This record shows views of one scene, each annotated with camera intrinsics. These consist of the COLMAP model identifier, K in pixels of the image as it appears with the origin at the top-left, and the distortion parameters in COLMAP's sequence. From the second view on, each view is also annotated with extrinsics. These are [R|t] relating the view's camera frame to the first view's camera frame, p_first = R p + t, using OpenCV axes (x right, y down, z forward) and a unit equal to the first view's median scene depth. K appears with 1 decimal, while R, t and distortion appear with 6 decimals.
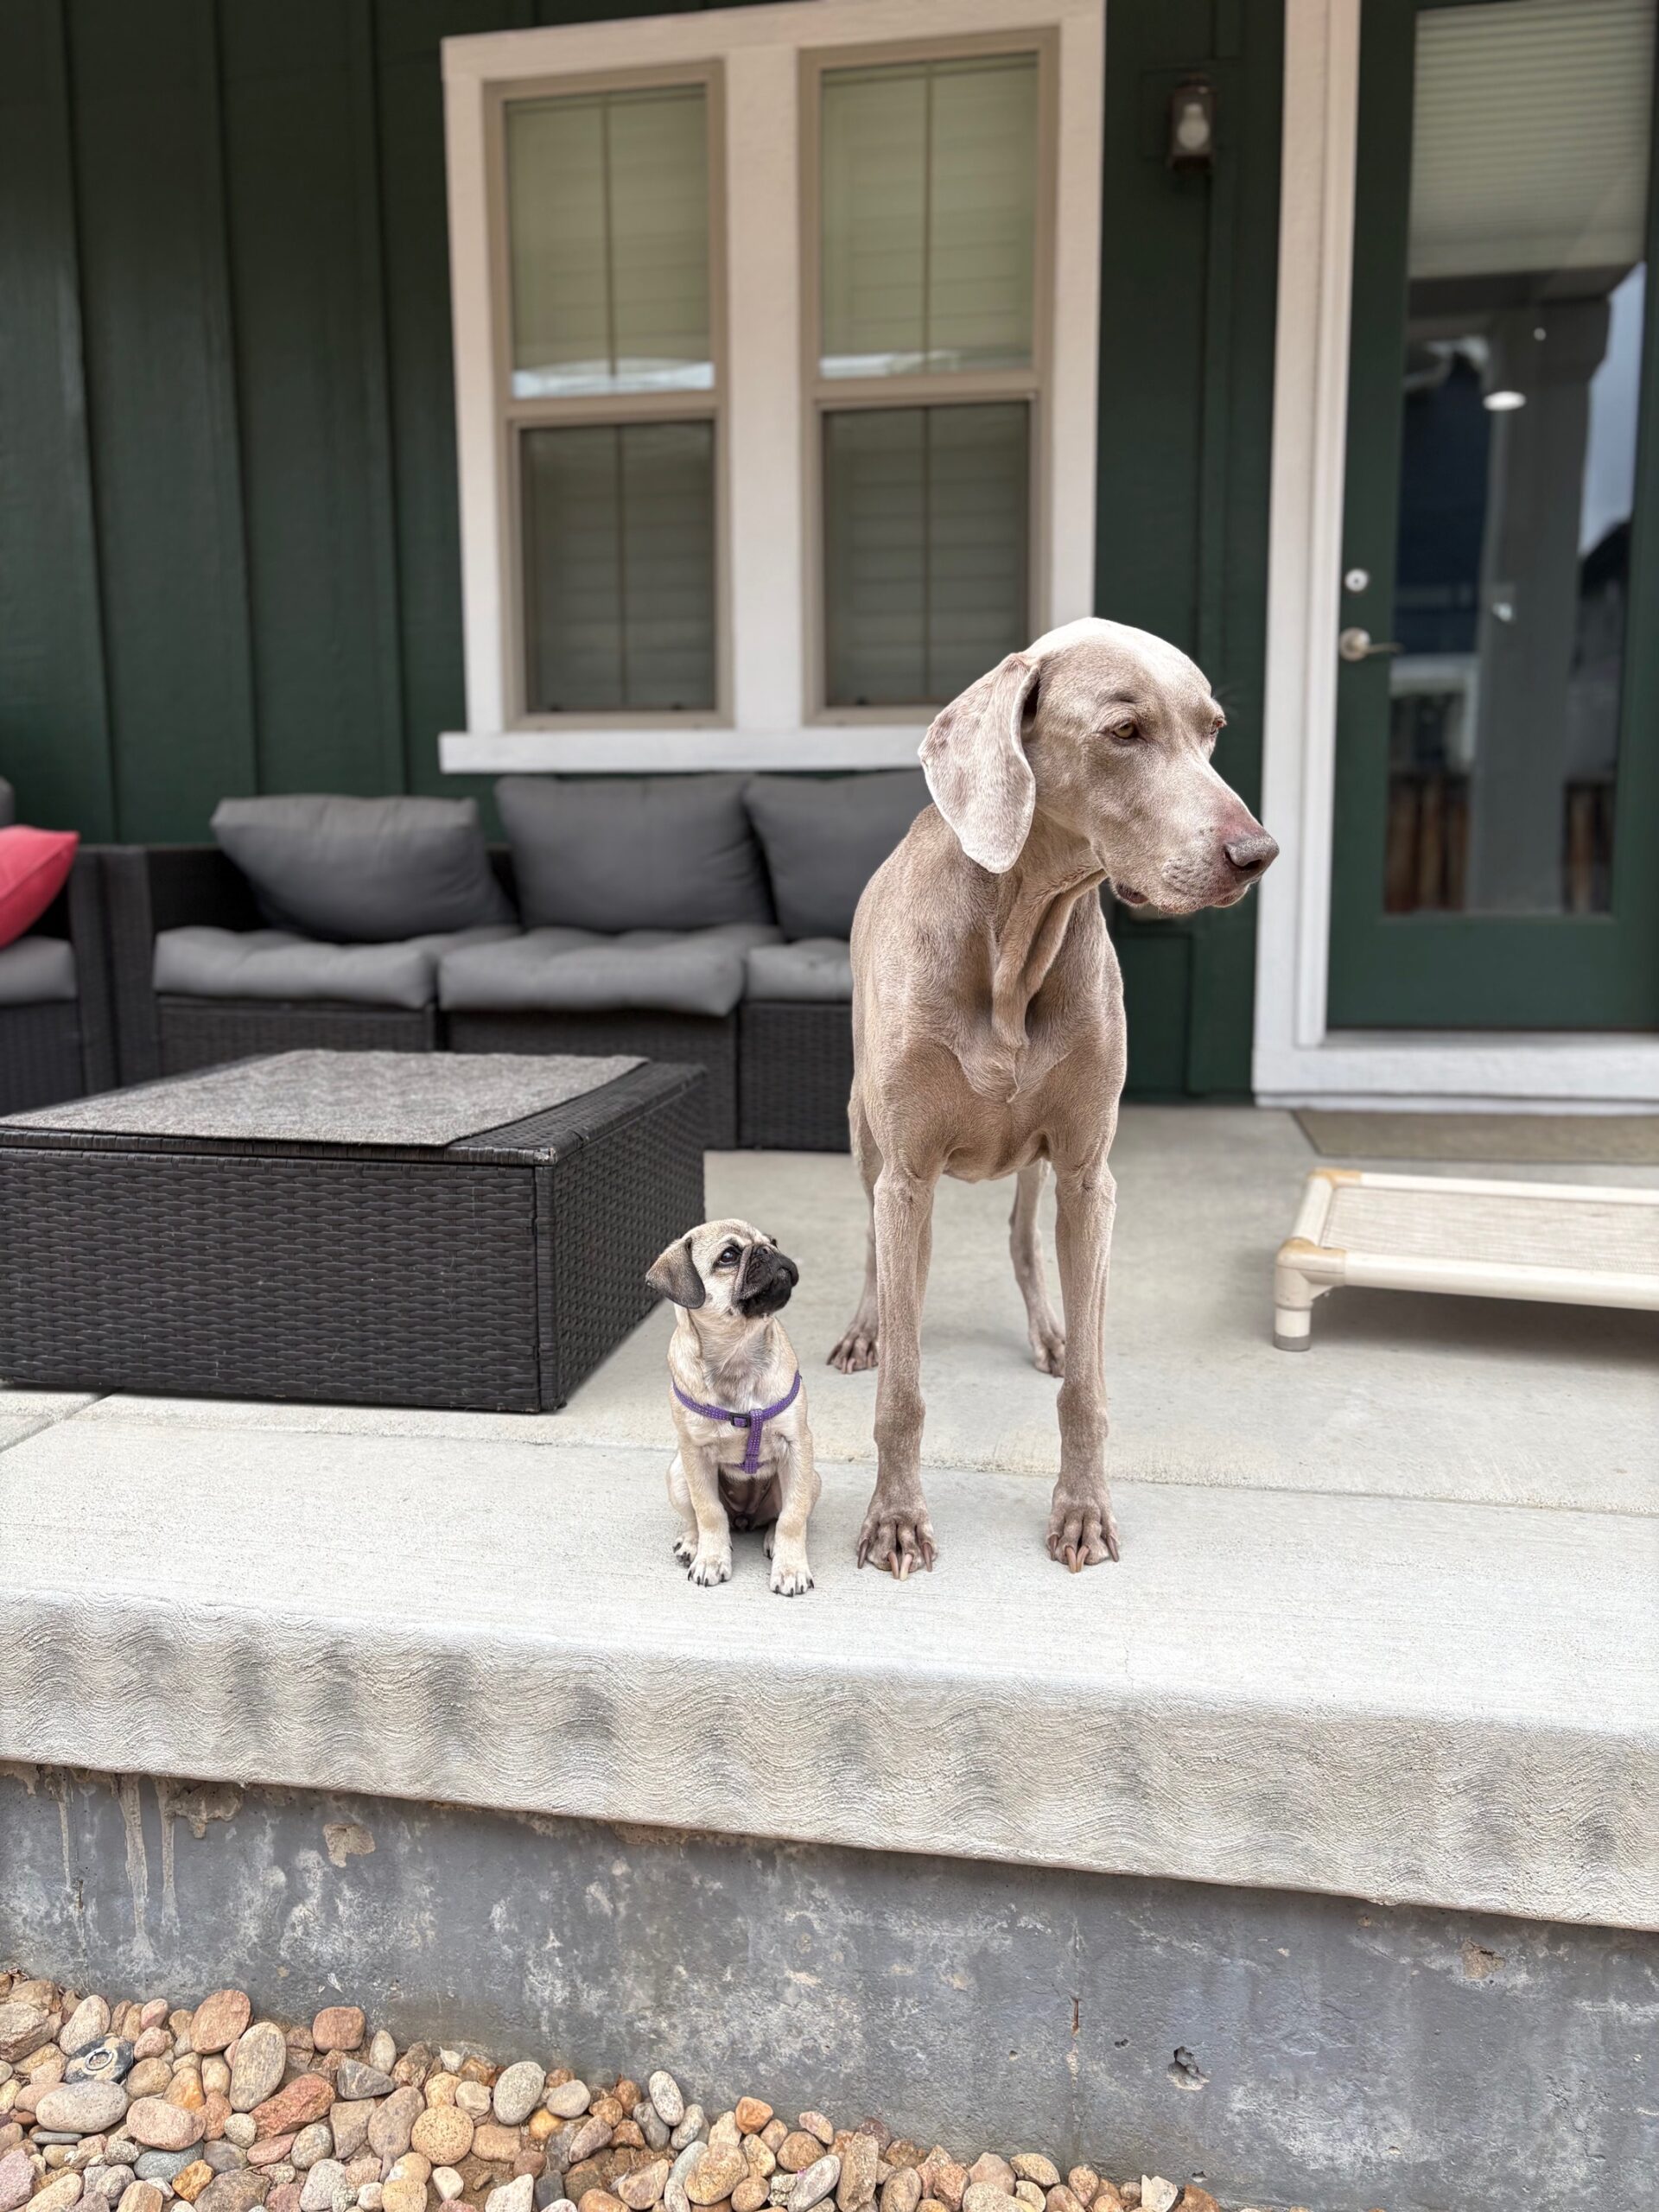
lens RADIAL K [[1661.7, 0, 822.1], [0, 1661.7, 1097.8], [0, 0, 1]] dist [0.032318, -0.044070]
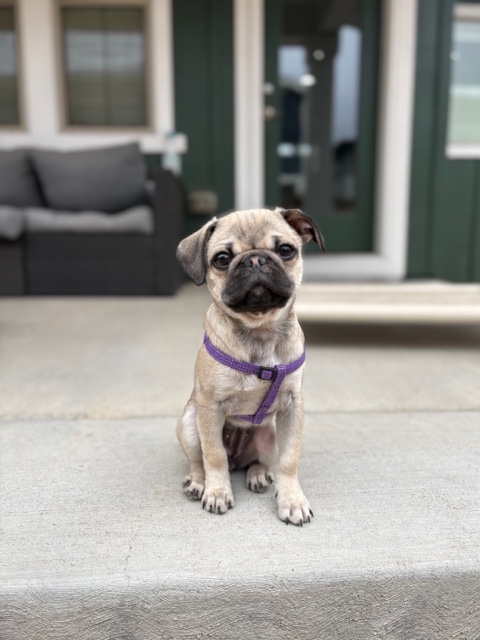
lens RADIAL K [[480.8, 0, 237.9], [0, 480.8, 317.6], [0, 0, 1]] dist [0.032318, -0.044070]
pose [[0.968644, -0.029588, 0.246685, 0.181879], [0.029832, 0.999551, 0.002747, 0.167740], [-0.246655, 0.004699, 0.969092, 0.652073]]
